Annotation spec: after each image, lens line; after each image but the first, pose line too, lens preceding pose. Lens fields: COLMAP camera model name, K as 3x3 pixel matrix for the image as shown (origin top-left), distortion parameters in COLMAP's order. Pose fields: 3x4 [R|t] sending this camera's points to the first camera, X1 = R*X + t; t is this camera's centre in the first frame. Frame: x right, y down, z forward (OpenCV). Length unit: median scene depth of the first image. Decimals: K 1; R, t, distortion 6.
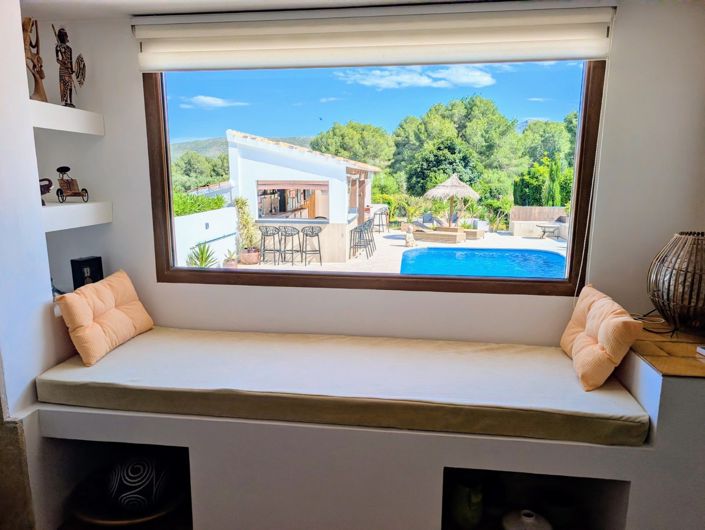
lens RADIAL K [[510.0, 0, 352.5], [0, 510.0, 265.0], [0, 0, 1]] dist [0.042144, -0.000971]
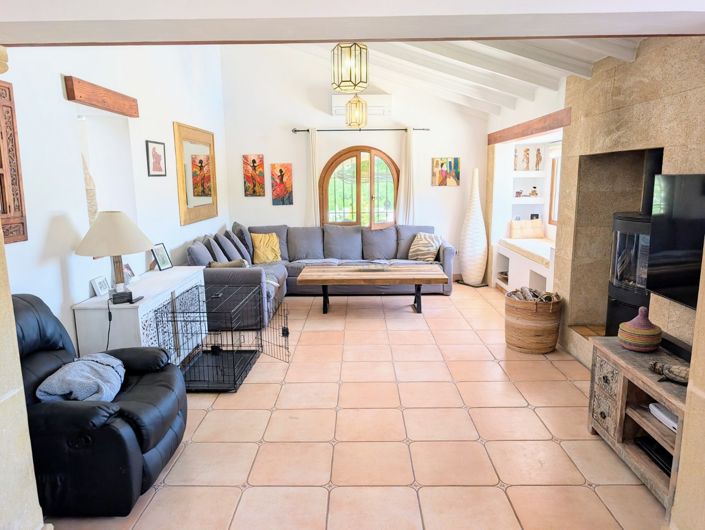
lens RADIAL K [[510.0, 0, 352.5], [0, 510.0, 265.0], [0, 0, 1]] dist [0.042144, -0.000971]
pose [[0.115973, 0.167699, -0.978993, 2.718472], [-0.158819, 0.976093, 0.148388, 0.001945], [0.980473, 0.138273, 0.139834, -0.592207]]
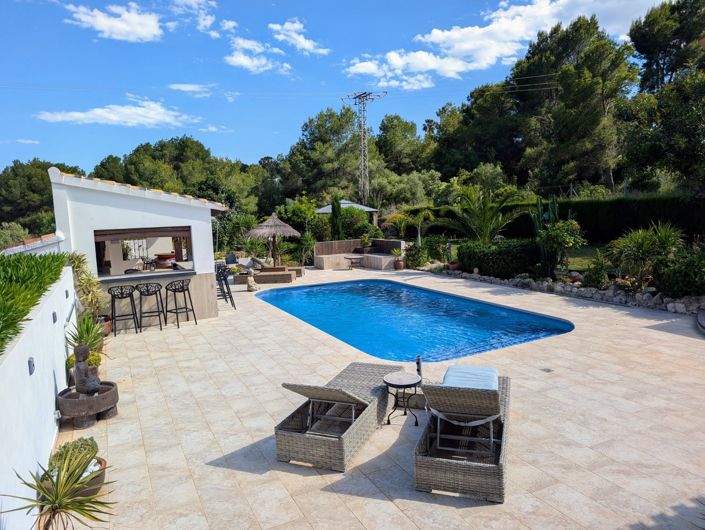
lens RADIAL K [[510.0, 0, 352.5], [0, 510.0, 265.0], [0, 0, 1]] dist [0.042144, -0.000971]
pose [[0.842748, -0.097565, 0.529393, -0.277852], [0.137989, 0.989733, -0.037263, -0.028332], [-0.520322, 0.104453, 0.847558, 0.130347]]
